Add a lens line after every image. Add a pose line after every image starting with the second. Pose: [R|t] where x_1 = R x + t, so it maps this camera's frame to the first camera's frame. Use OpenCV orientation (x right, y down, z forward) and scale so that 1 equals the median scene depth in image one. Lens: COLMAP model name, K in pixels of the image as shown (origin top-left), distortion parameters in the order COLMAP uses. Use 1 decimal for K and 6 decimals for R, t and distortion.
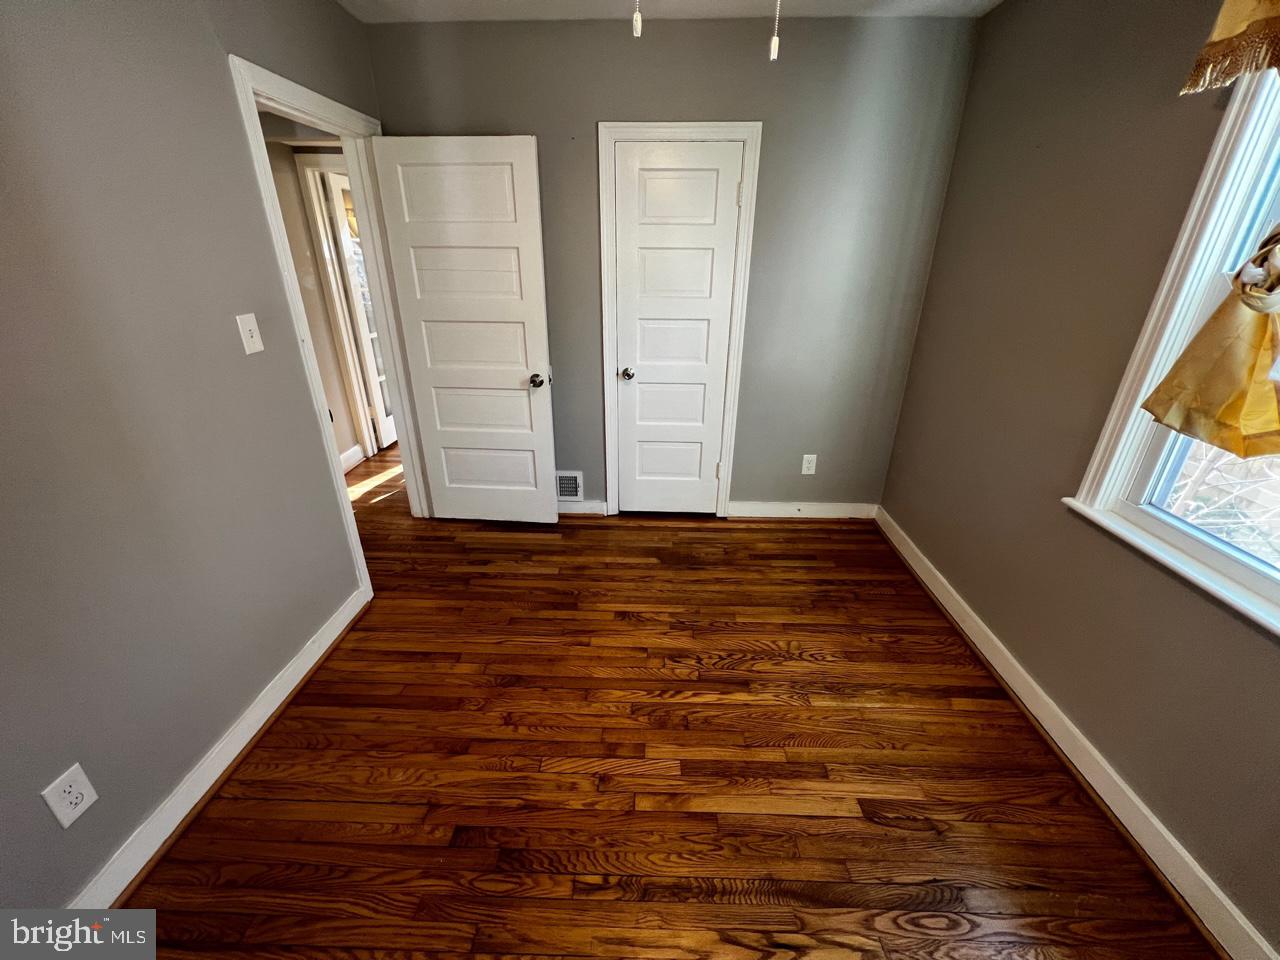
lens RADIAL K [[512.0, 0, 636.9], [0, 512.0, 477.6], [0, 0, 1]] dist [-0.001229, -0.000207]
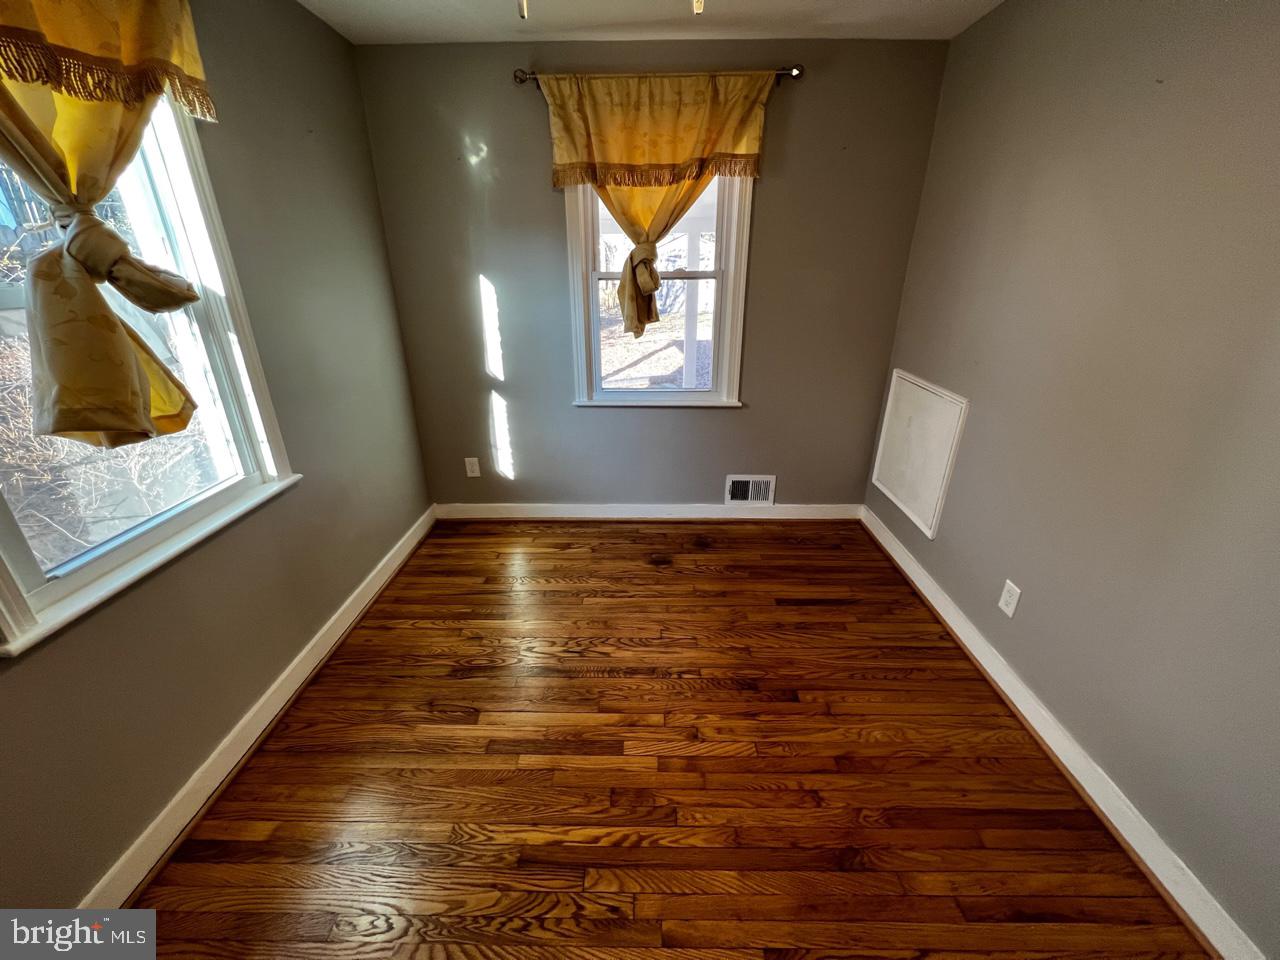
lens RADIAL K [[512.0, 0, 636.2], [0, 512.0, 477.2], [0, 0, 1]] dist [-0.001229, -0.000207]
pose [[-0.999835, 0.003252, -0.017898, 0.073273], [-0.010713, 0.689923, 0.723803, -0.564201], [0.014703, 0.723875, -0.689774, 1.274787]]
